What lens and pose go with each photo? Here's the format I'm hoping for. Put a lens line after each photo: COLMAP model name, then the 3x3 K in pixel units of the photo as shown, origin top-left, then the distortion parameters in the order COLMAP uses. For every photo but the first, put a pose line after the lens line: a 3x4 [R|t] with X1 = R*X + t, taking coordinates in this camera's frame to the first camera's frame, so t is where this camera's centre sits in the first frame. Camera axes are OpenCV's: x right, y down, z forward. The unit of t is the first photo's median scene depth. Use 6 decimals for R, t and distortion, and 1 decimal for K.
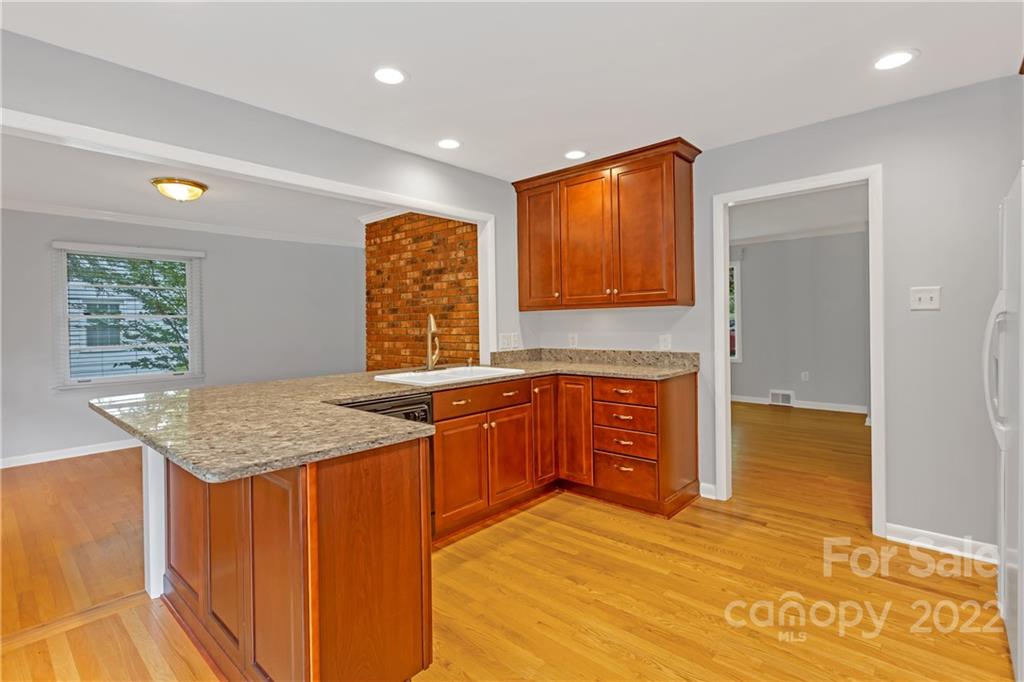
lens RADIAL K [[469.7, 0, 514.5], [0, 469.7, 331.2], [0, 0, 1]] dist [-0.001548, 0.000234]
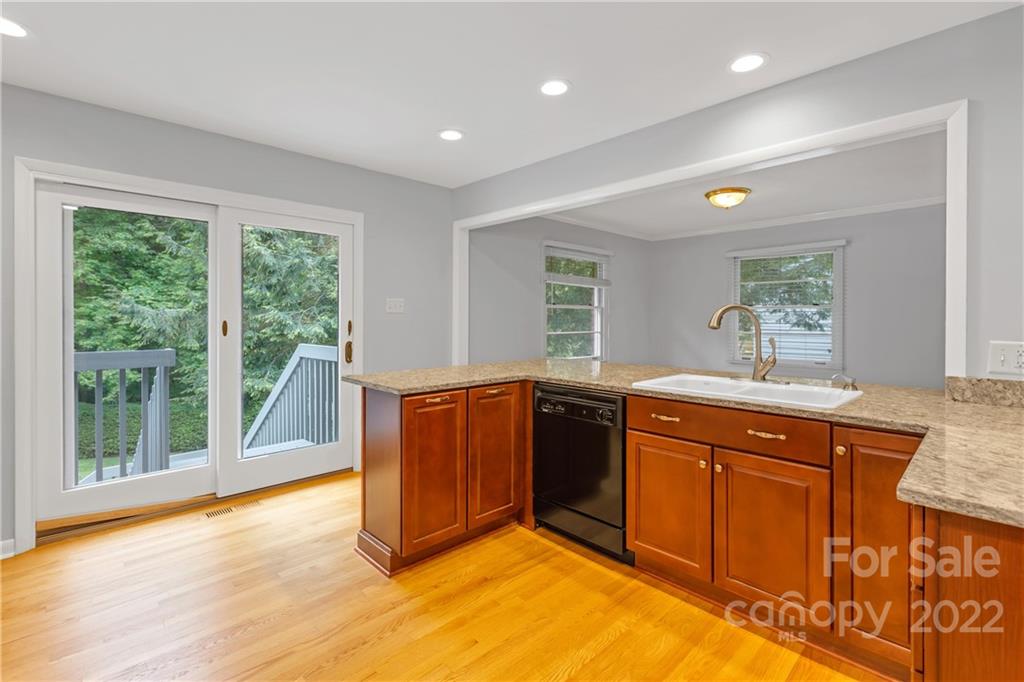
lens RADIAL K [[469.7, 0, 520.1], [0, 469.7, 324.3], [0, 0, 1]] dist [-0.001548, 0.000234]
pose [[-0.061034, 0.022977, -0.997871, 0.668266], [-0.010498, 0.999665, 0.023661, -0.021036], [0.998080, 0.011920, -0.060773, 0.791924]]
